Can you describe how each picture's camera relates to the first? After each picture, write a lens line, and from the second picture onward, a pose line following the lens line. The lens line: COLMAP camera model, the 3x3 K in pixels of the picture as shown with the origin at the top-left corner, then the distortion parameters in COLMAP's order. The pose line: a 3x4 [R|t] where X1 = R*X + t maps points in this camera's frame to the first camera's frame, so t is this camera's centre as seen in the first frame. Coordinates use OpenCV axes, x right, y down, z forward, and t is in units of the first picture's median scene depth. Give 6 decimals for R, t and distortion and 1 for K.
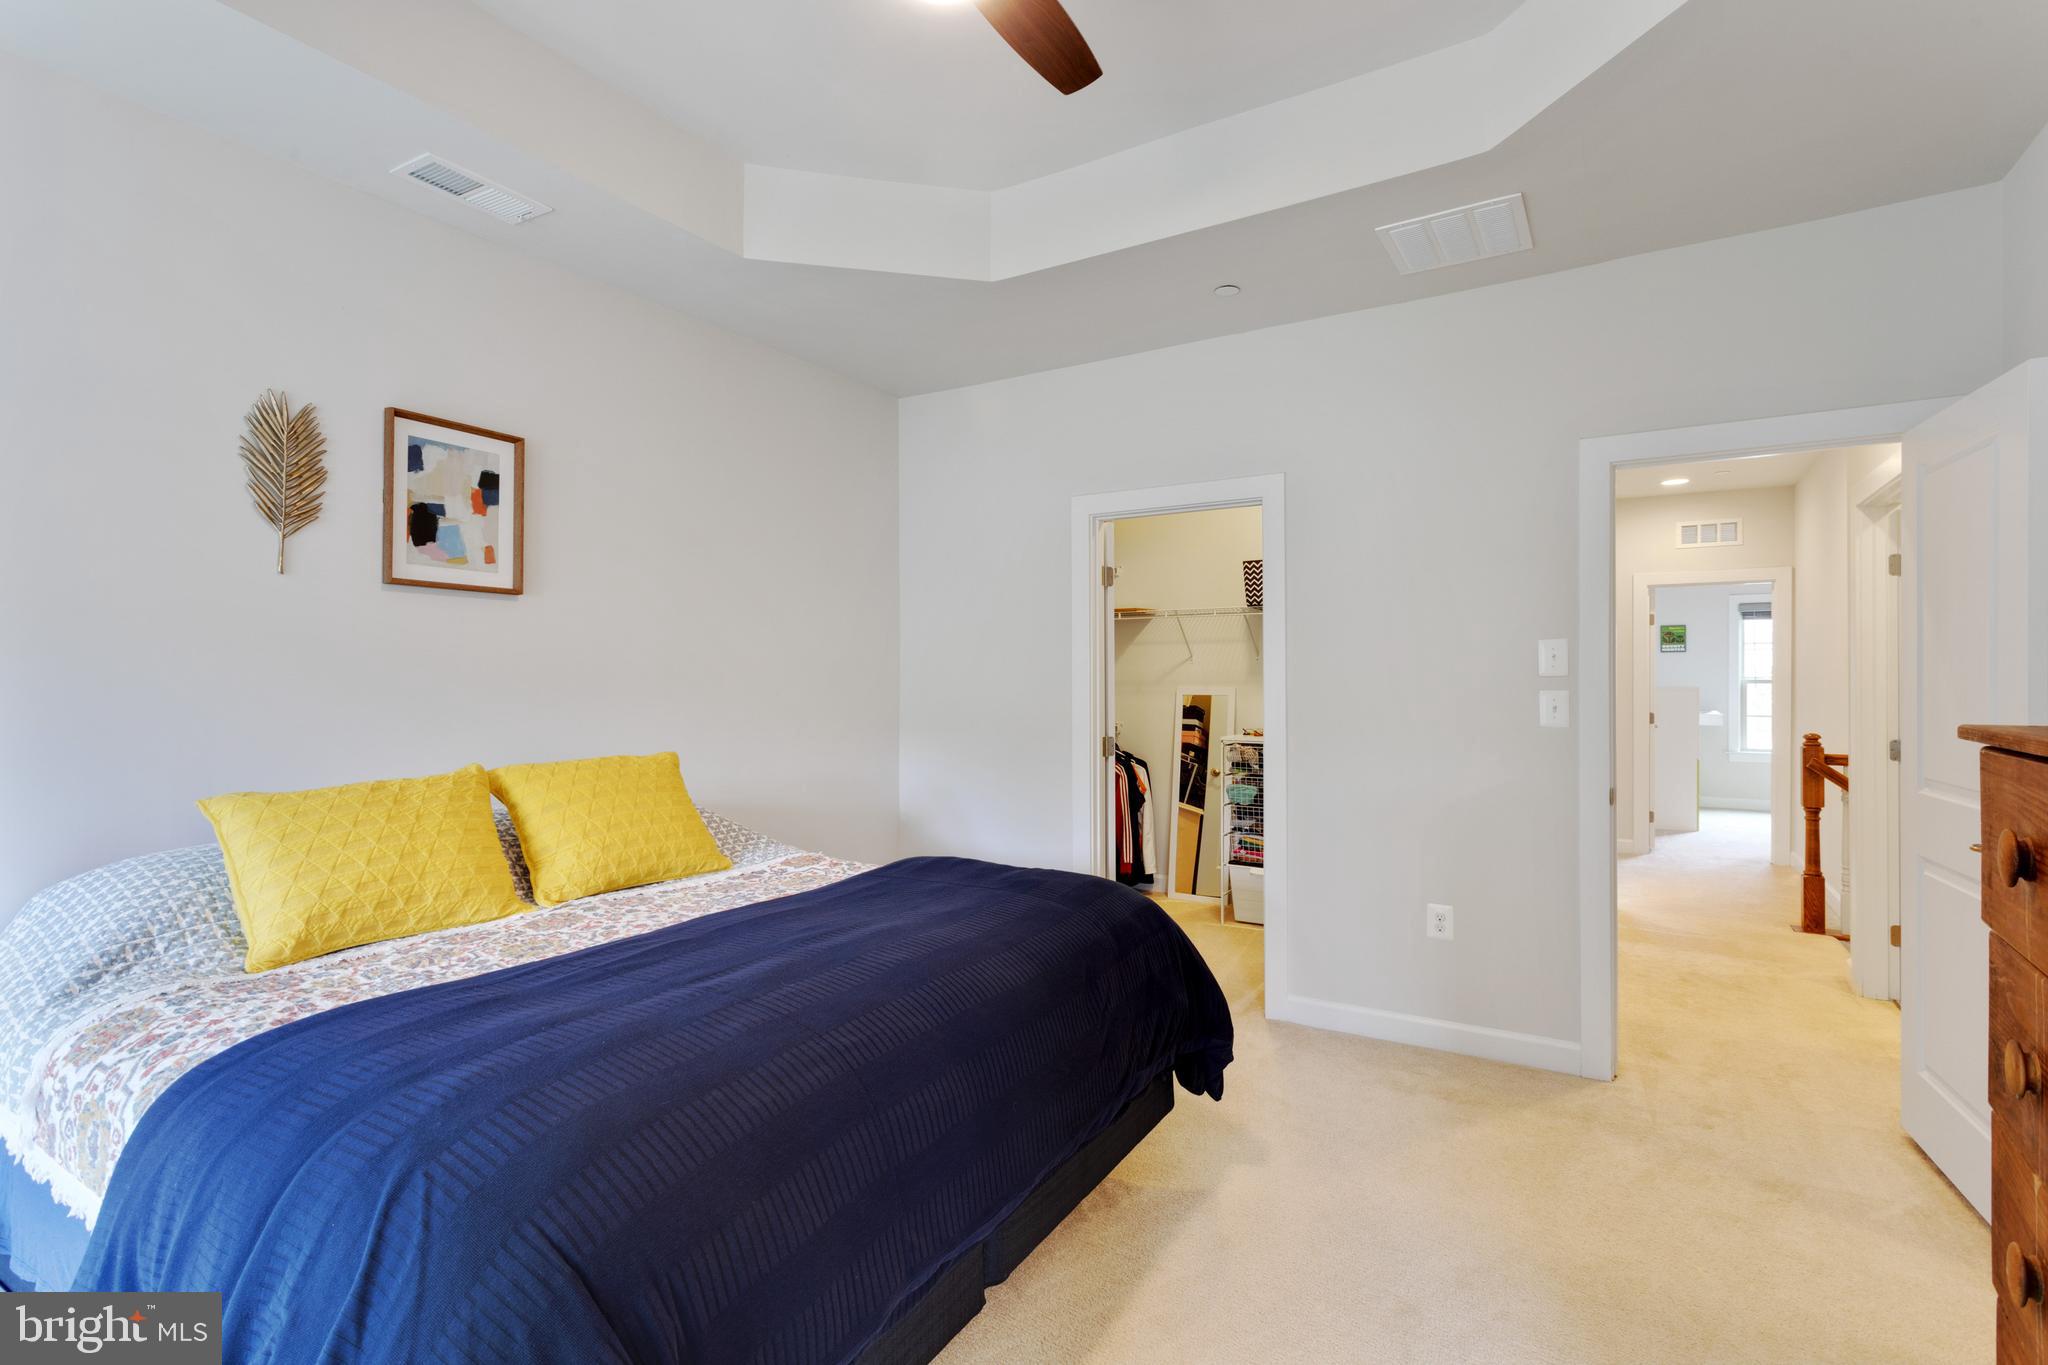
lens RADIAL K [[966.6, 0, 1018.8], [0, 966.6, 677.4], [0, 0, 1]] dist [-0.000429, -0.000099]
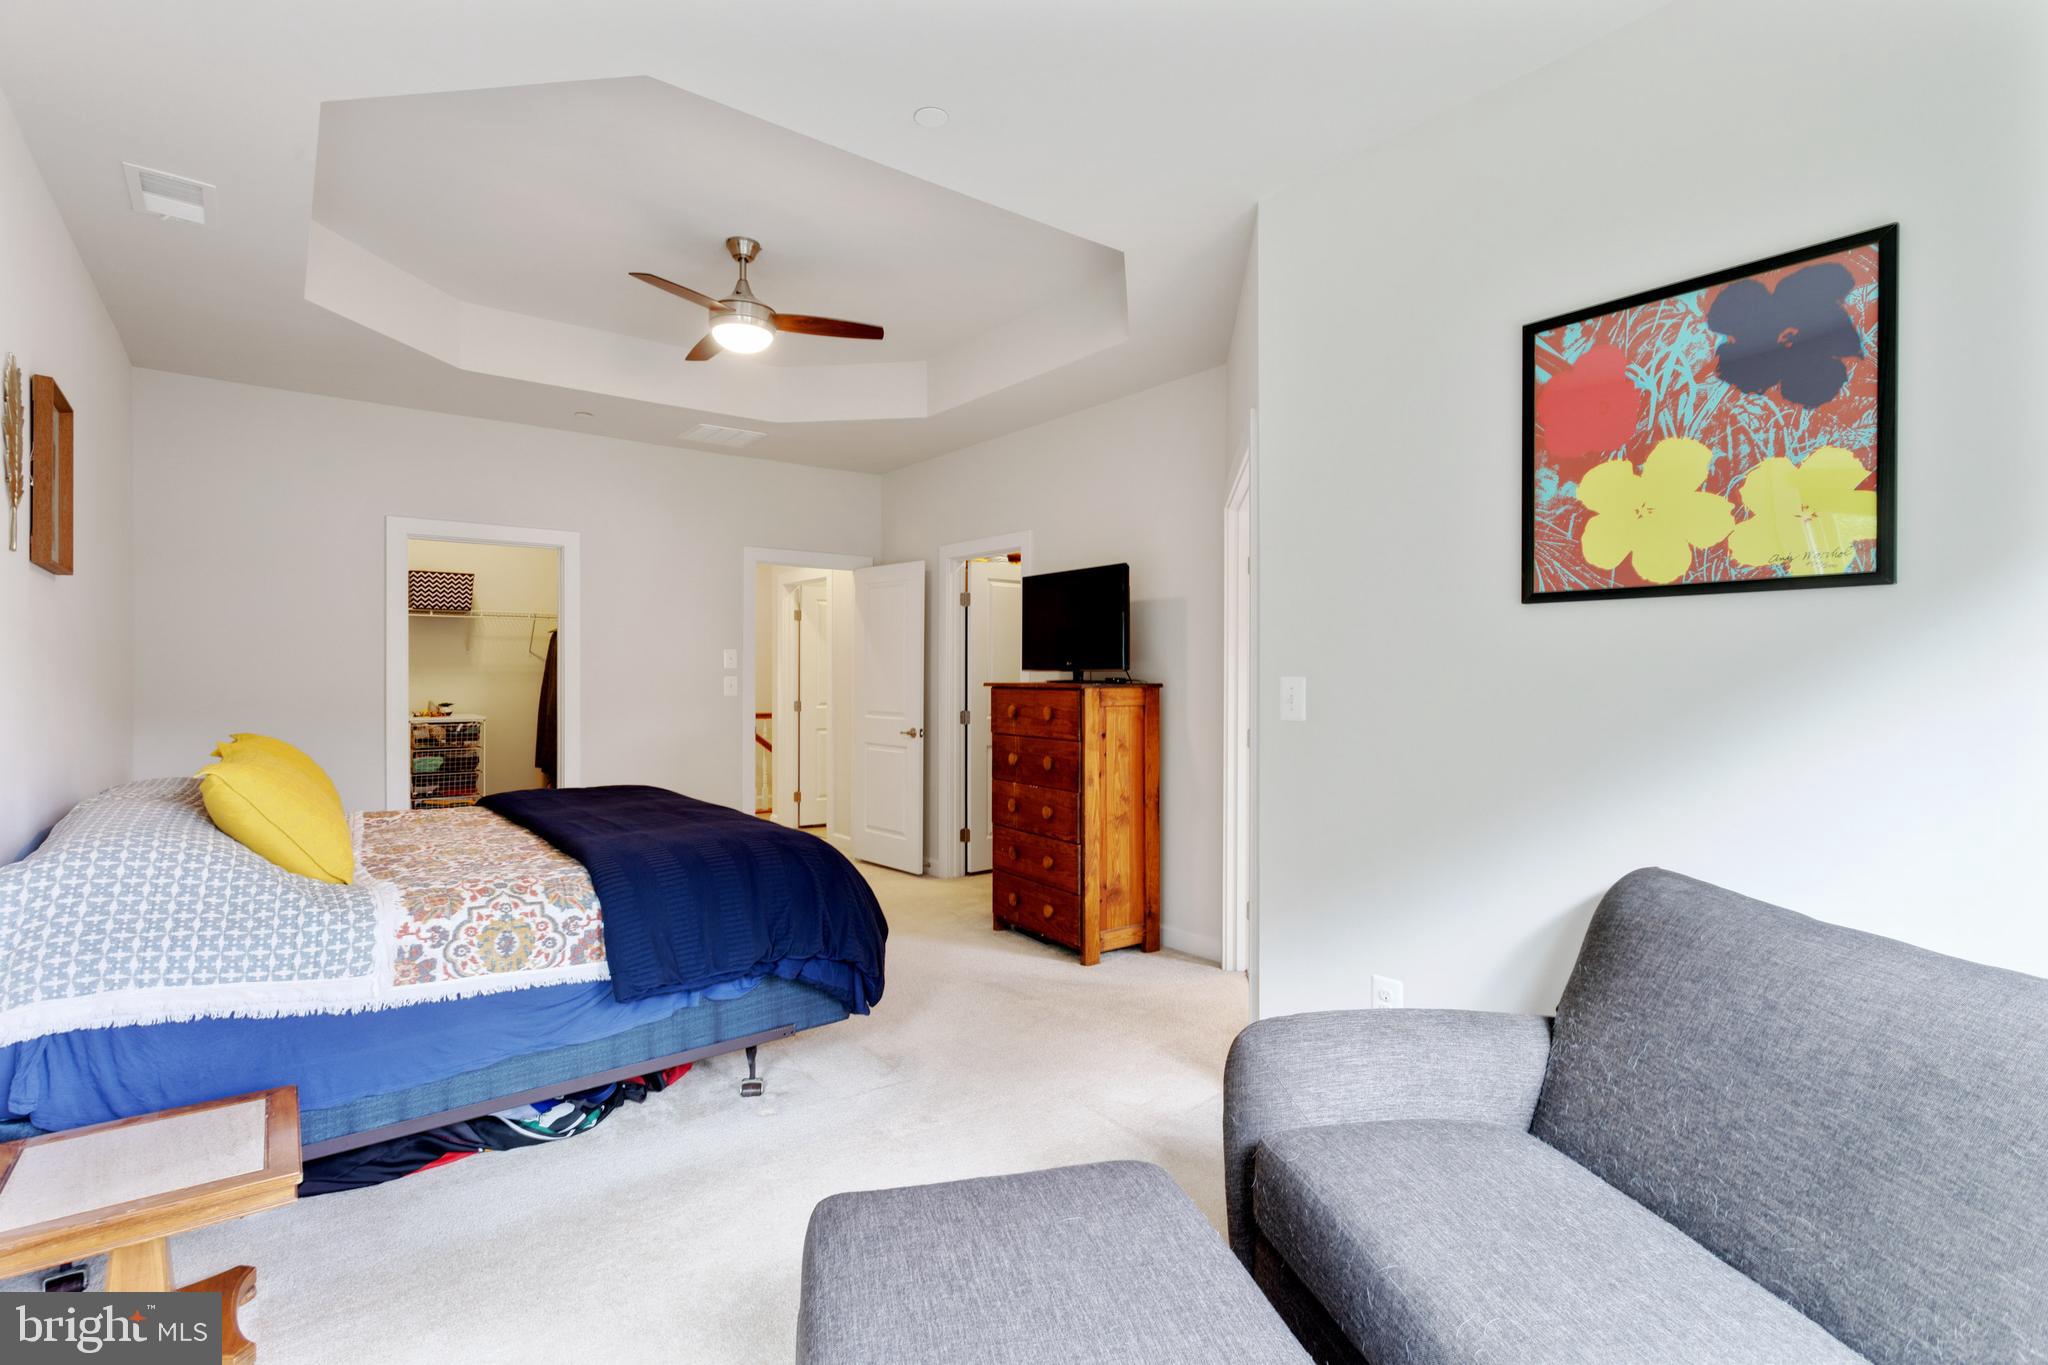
lens RADIAL K [[966.6, 0, 1018.8], [0, 966.6, 677.4], [0, 0, 1]] dist [-0.000429, -0.000099]
pose [[0.354040, -0.003330, 0.935224, -1.077393], [-0.004804, 0.999974, 0.005380, 0.002594], [-0.935218, -0.006397, 0.354014, -0.206989]]
